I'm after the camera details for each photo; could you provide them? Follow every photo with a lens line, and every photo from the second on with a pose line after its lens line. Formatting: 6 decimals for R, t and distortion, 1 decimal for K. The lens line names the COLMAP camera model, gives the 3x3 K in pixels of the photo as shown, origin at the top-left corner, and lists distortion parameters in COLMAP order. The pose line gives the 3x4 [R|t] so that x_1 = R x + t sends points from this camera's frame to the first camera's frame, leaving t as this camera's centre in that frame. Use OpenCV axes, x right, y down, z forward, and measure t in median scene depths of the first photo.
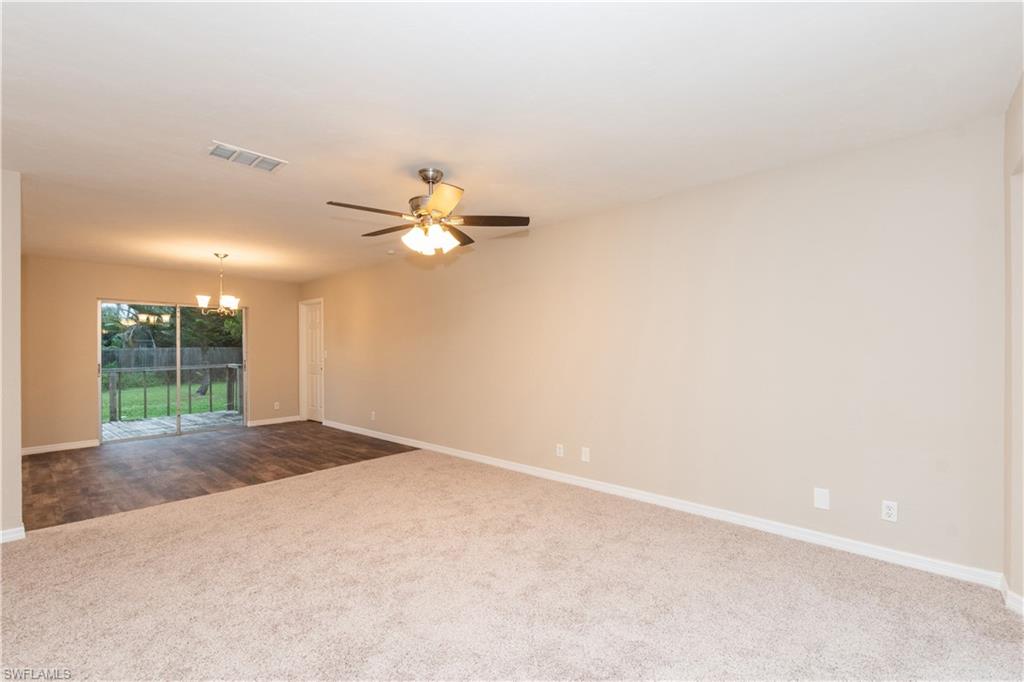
lens RADIAL K [[453.6, 0, 512.0], [0, 453.6, 341.0], [0, 0, 1]] dist [0.001685, 0.000099]
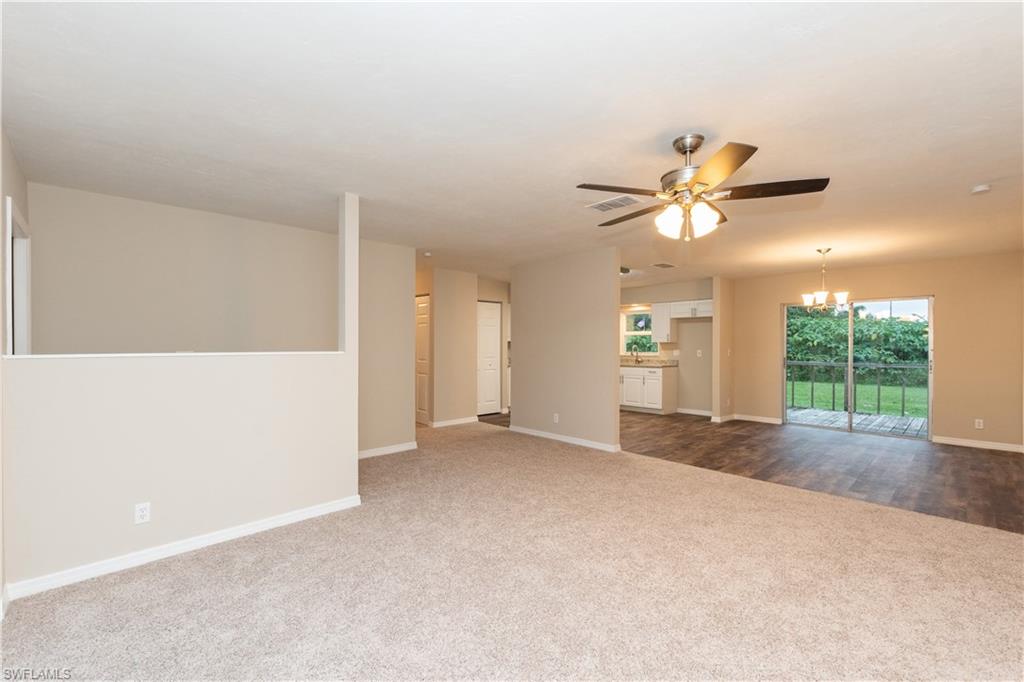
lens RADIAL K [[441.2, 0, 512.0], [0, 441.2, 341.0], [0, 0, 1]] dist [0.001323, -0.000303]
pose [[-0.085299, 0.001014, -0.996355, 0.366480], [0.004581, 0.999989, 0.000625, 0.002138], [0.996345, -0.004511, -0.085303, 0.421159]]
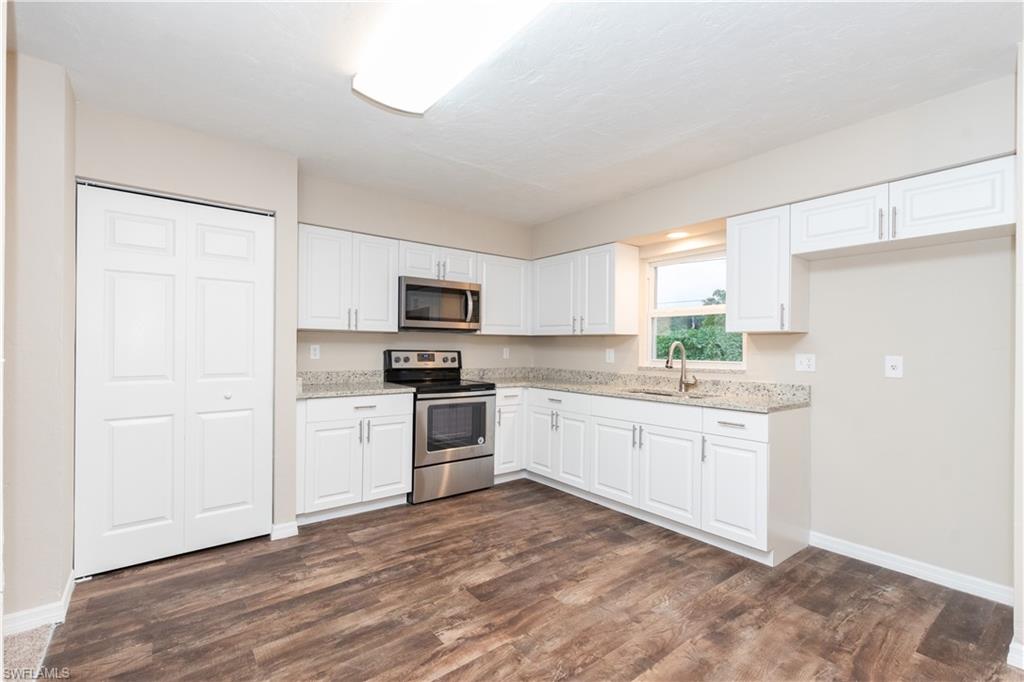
lens RADIAL K [[441.2, 0, 512.0], [0, 441.2, 341.0], [0, 0, 1]] dist [0.001323, -0.000303]
pose [[-0.179900, -0.006026, -0.983666, -0.650211], [0.000690, 0.999980, -0.006253, 0.023710], [0.983685, -0.001803, -0.179892, 0.619061]]
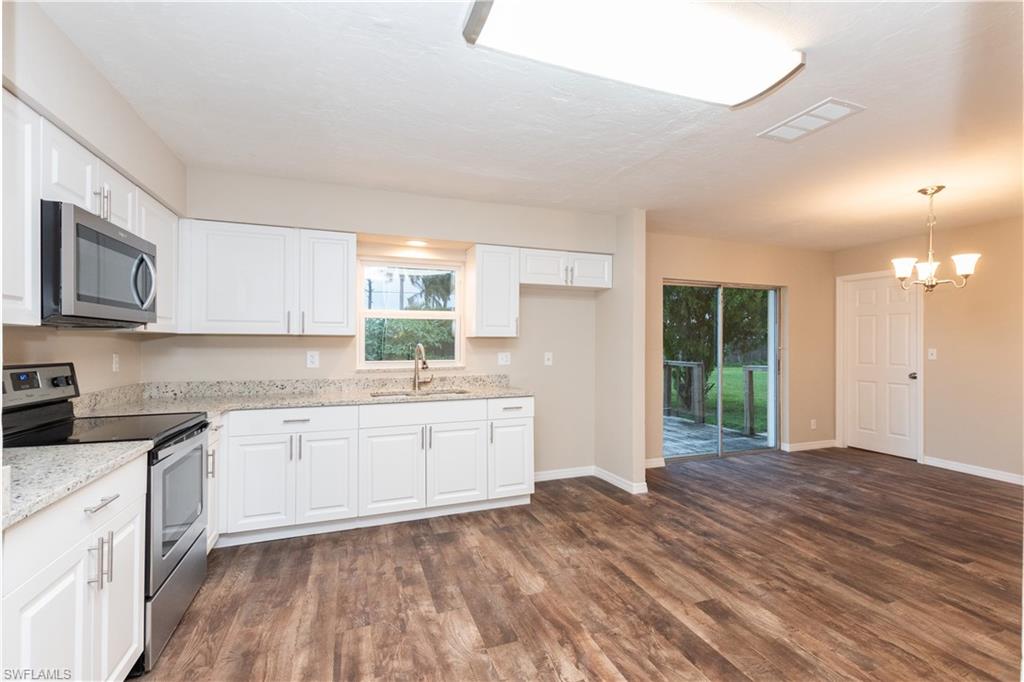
lens RADIAL K [[441.2, 0, 512.0], [0, 441.2, 341.0], [0, 0, 1]] dist [0.001323, -0.000303]
pose [[0.878863, 0.008506, -0.476999, -0.861753], [-0.005788, 0.999958, 0.007169, 0.011538], [0.477040, -0.003540, 0.878875, 0.225862]]
